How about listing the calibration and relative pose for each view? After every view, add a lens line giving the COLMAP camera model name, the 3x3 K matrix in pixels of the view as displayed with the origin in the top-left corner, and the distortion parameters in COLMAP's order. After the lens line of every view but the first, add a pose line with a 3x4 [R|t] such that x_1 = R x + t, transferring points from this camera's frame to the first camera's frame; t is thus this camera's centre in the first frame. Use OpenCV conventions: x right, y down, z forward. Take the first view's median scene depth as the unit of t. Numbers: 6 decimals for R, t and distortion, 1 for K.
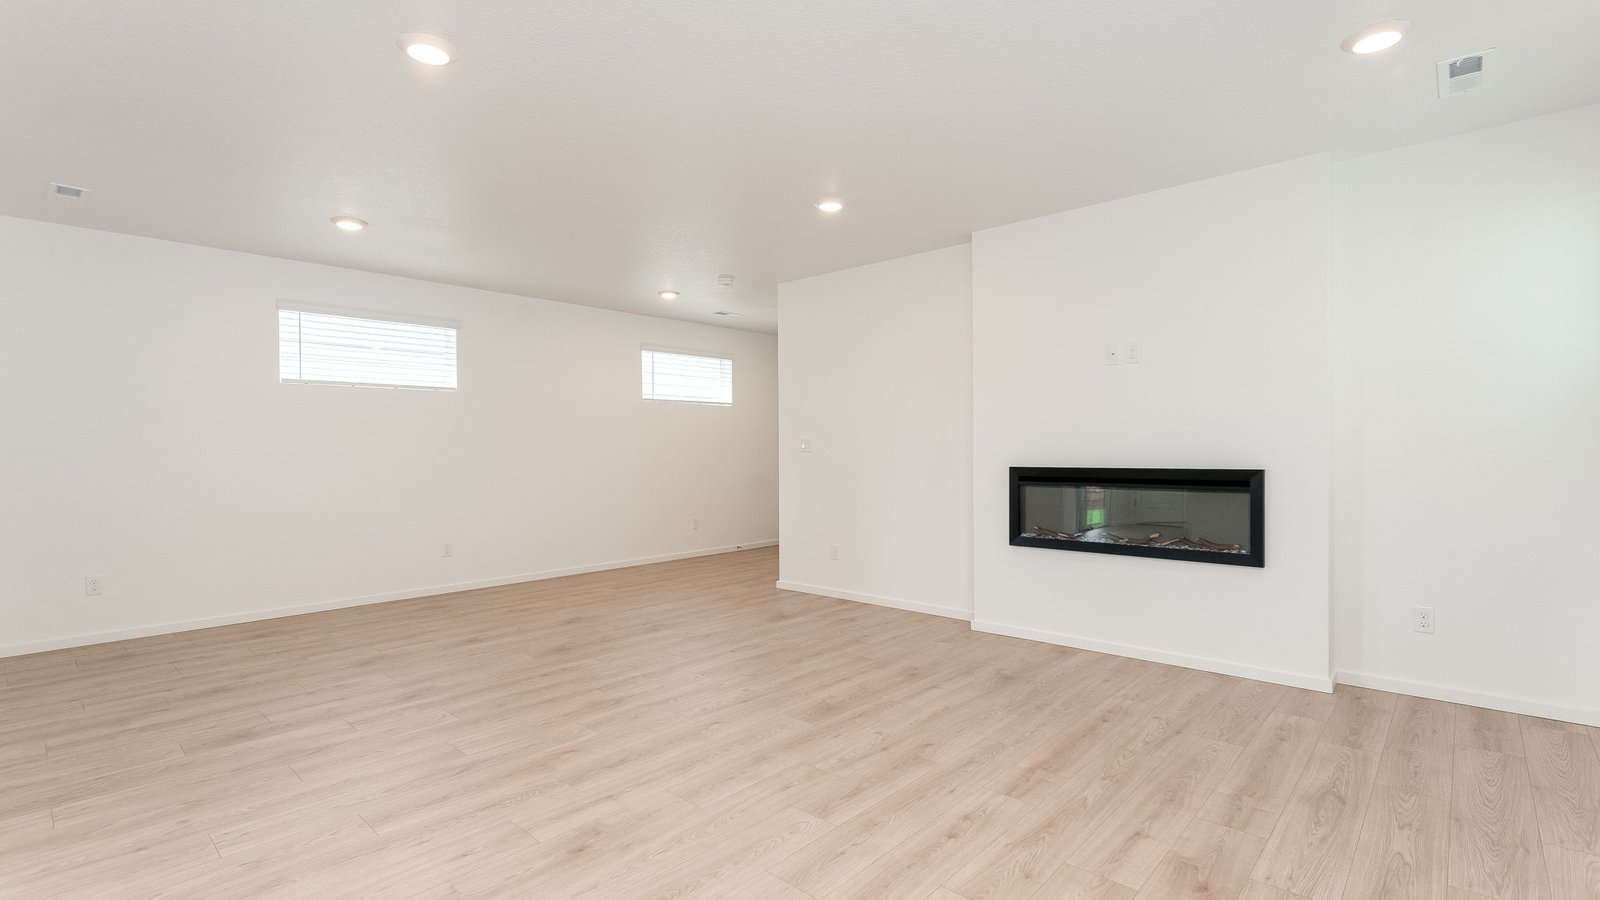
lens RADIAL K [[744.4, 0, 792.9], [0, 744.4, 435.8], [0, 0, 1]] dist [-0.004720, 0.000400]
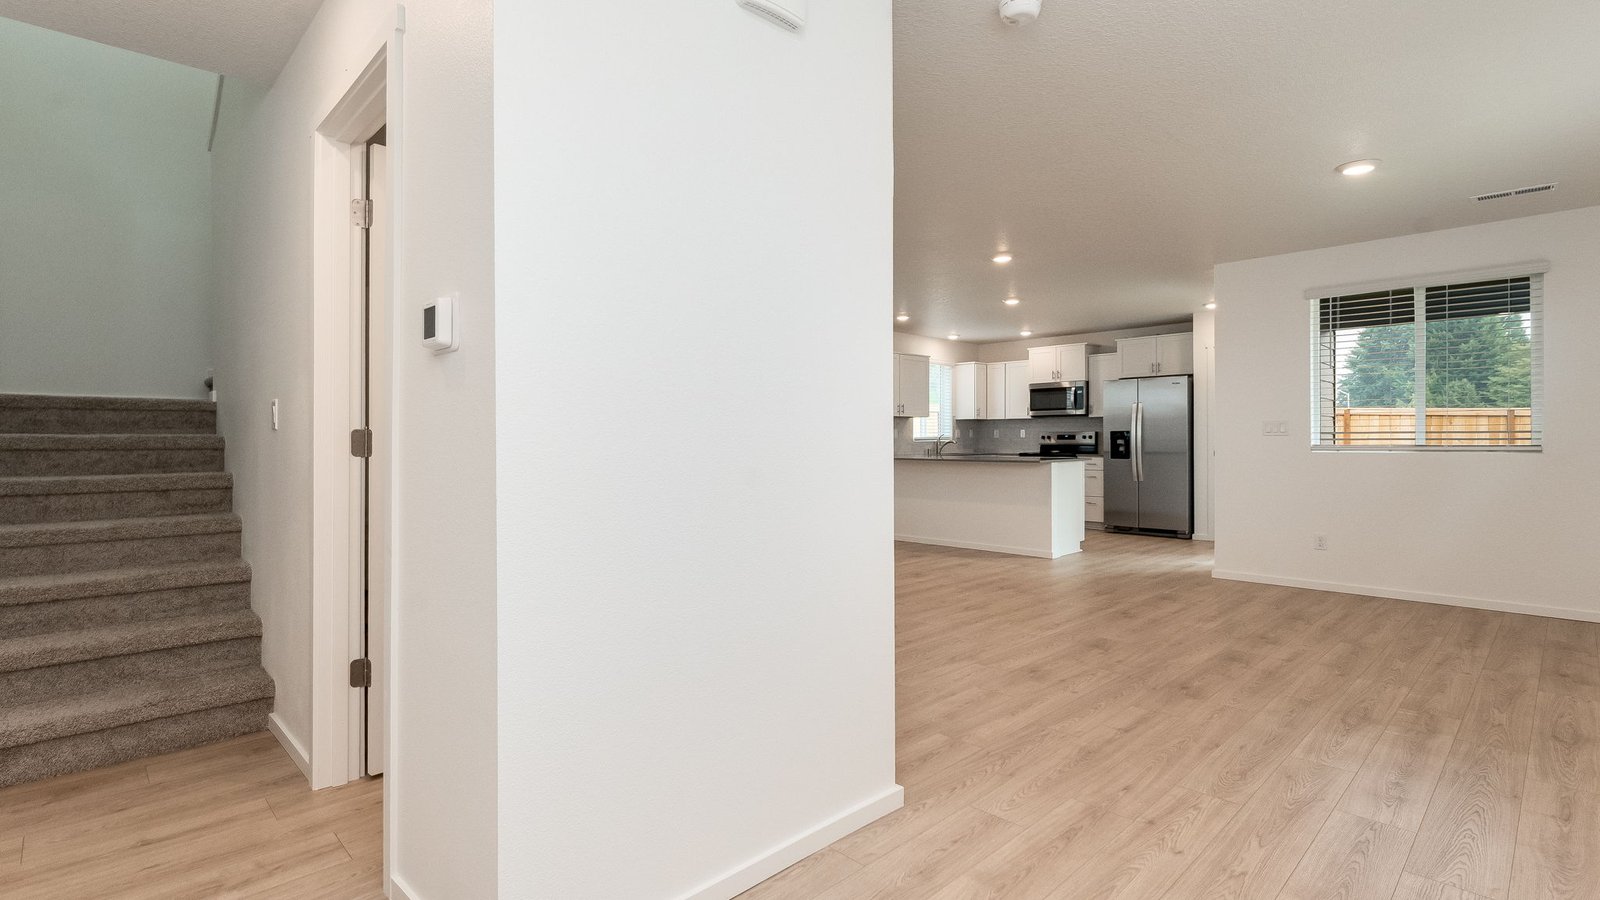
lens RADIAL K [[744.4, 0, 789.6], [0, 744.4, 431.5], [0, 0, 1]] dist [-0.004720, 0.000400]
pose [[-0.998324, 0.012247, 0.056559, 0.020980], [0.010663, 0.999544, -0.028239, 0.043526], [-0.056879, -0.027589, -0.998000, 2.182125]]
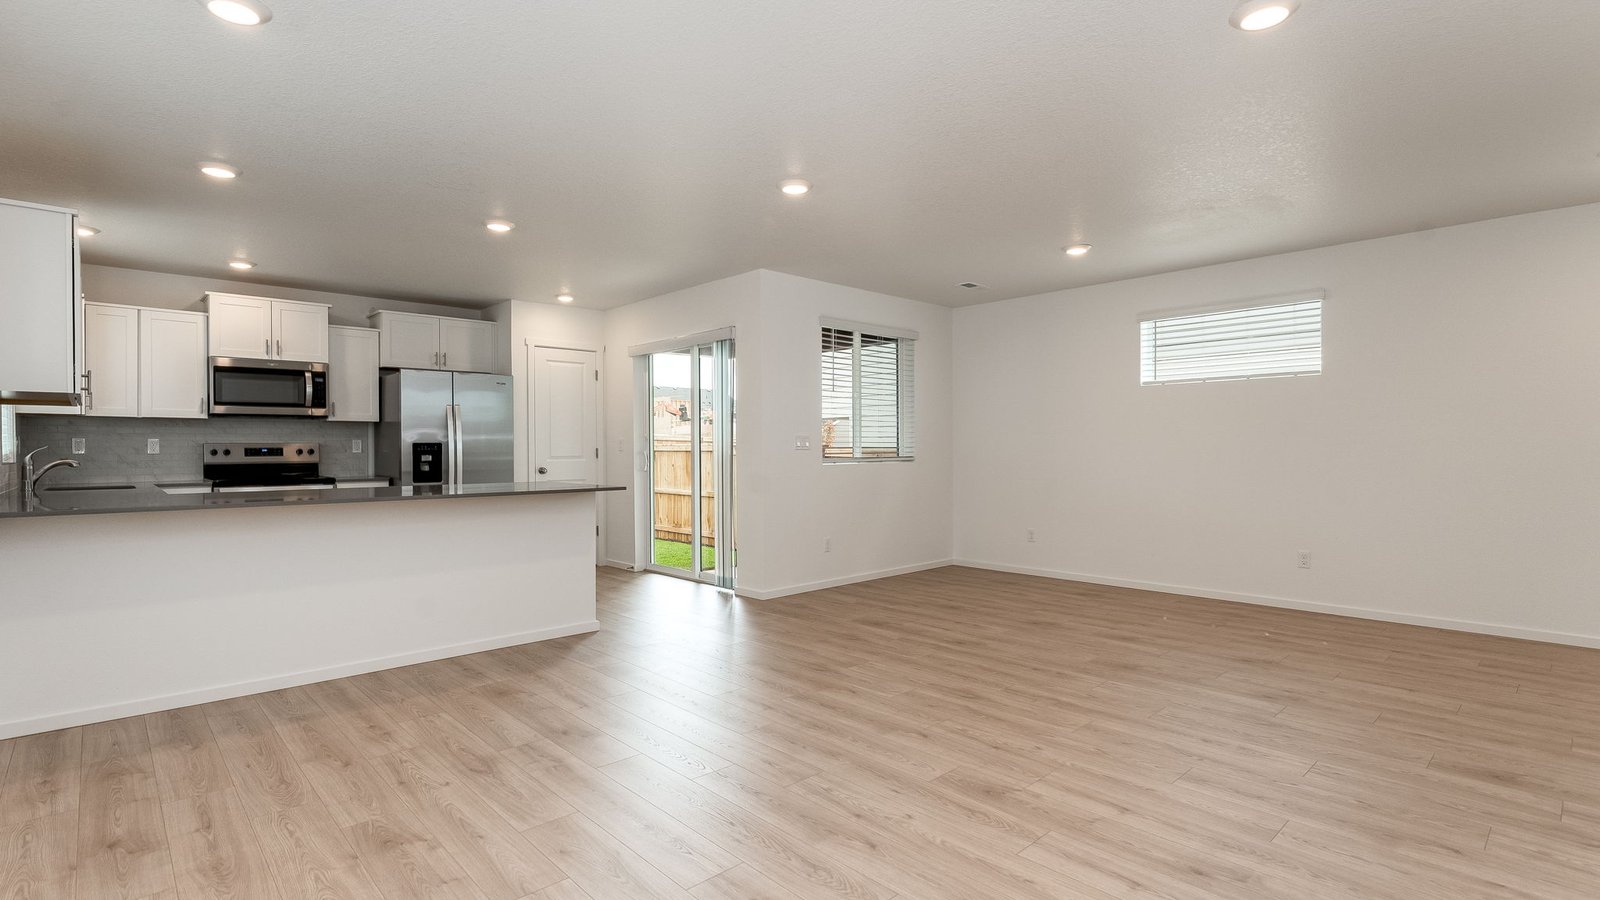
lens RADIAL K [[744.4, 0, 777.1], [0, 744.4, 456.3], [0, 0, 1]] dist [-0.004720, 0.000400]
pose [[-0.078913, 0.020590, -0.996669, 0.693358], [0.022509, 0.999569, 0.018867, 0.003717], [0.996627, -0.020945, -0.079342, 0.722773]]
